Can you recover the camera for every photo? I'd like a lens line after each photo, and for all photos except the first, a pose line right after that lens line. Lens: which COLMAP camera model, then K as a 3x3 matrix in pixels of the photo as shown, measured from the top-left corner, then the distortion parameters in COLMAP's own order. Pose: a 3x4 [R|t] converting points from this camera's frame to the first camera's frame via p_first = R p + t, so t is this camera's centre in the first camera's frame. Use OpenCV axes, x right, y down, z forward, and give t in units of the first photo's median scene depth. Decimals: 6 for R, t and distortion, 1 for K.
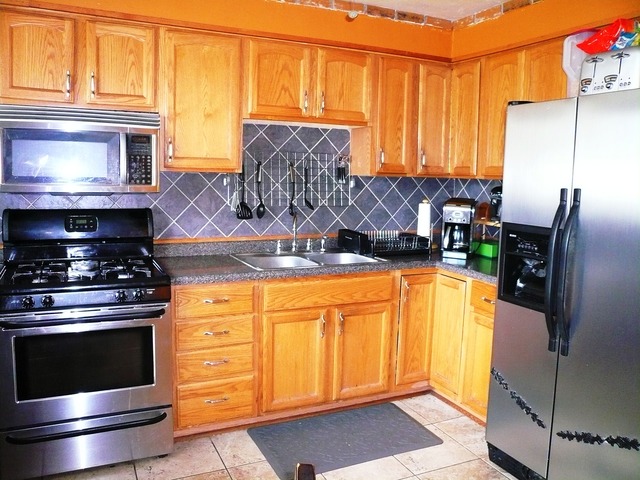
lens RADIAL K [[534.7, 0, 318.8], [0, 534.7, 237.6], [0, 0, 1]] dist [-0.116660, 0.079850]
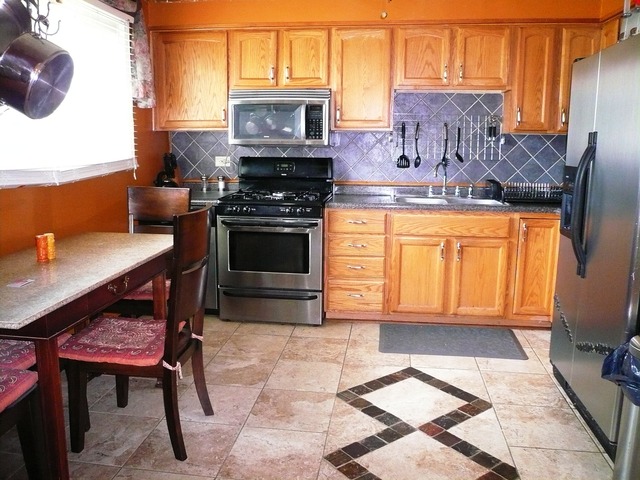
lens RADIAL K [[534.7, 0, 320.8], [0, 534.7, 241.6], [0, 0, 1]] dist [-0.116660, 0.079850]
pose [[0.835952, 0.080629, -0.542848, 0.442195], [-0.052931, 0.996383, 0.066482, 0.073489], [0.546245, -0.026842, 0.837196, -0.204421]]
